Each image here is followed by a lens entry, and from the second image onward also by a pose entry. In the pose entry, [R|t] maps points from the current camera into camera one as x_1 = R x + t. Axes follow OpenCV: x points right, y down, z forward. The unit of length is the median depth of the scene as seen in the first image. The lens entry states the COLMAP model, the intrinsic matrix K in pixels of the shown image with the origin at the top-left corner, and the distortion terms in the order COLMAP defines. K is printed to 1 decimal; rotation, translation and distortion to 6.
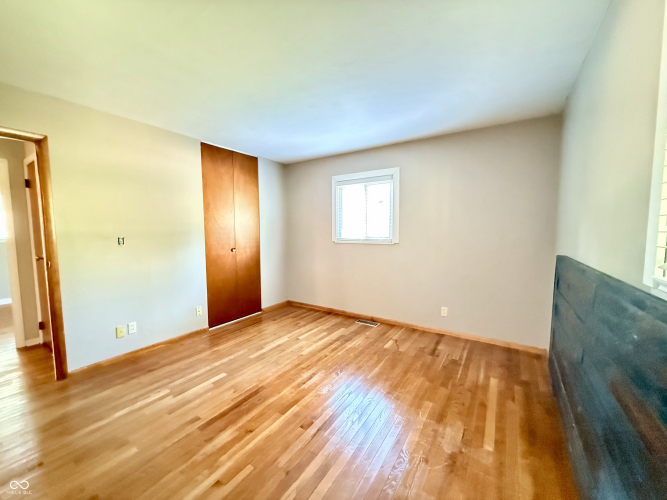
lens RADIAL K [[264.8, 0, 333.5], [0, 264.8, 250.0], [0, 0, 1]] dist [-0.000411, -0.000021]
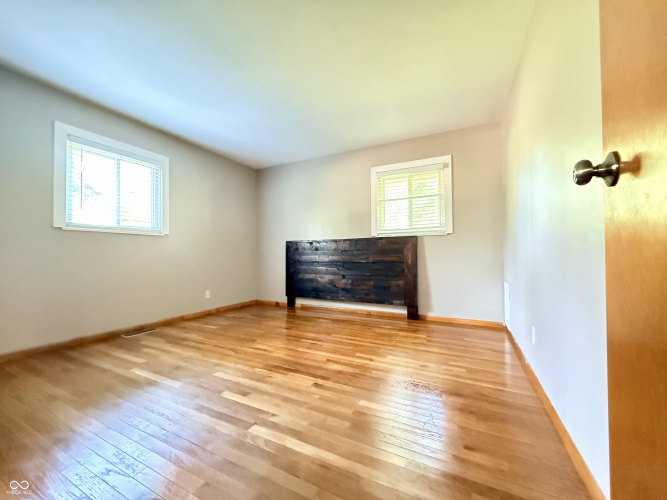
lens RADIAL K [[264.8, 0, 333.5], [0, 264.8, 250.0], [0, 0, 1]] dist [-0.000411, -0.000021]
pose [[-0.117889, 0.023344, 0.992752, -0.930503], [0.079401, 0.996744, -0.014009, 0.108221], [-0.989847, 0.077174, -0.119358, 0.635469]]
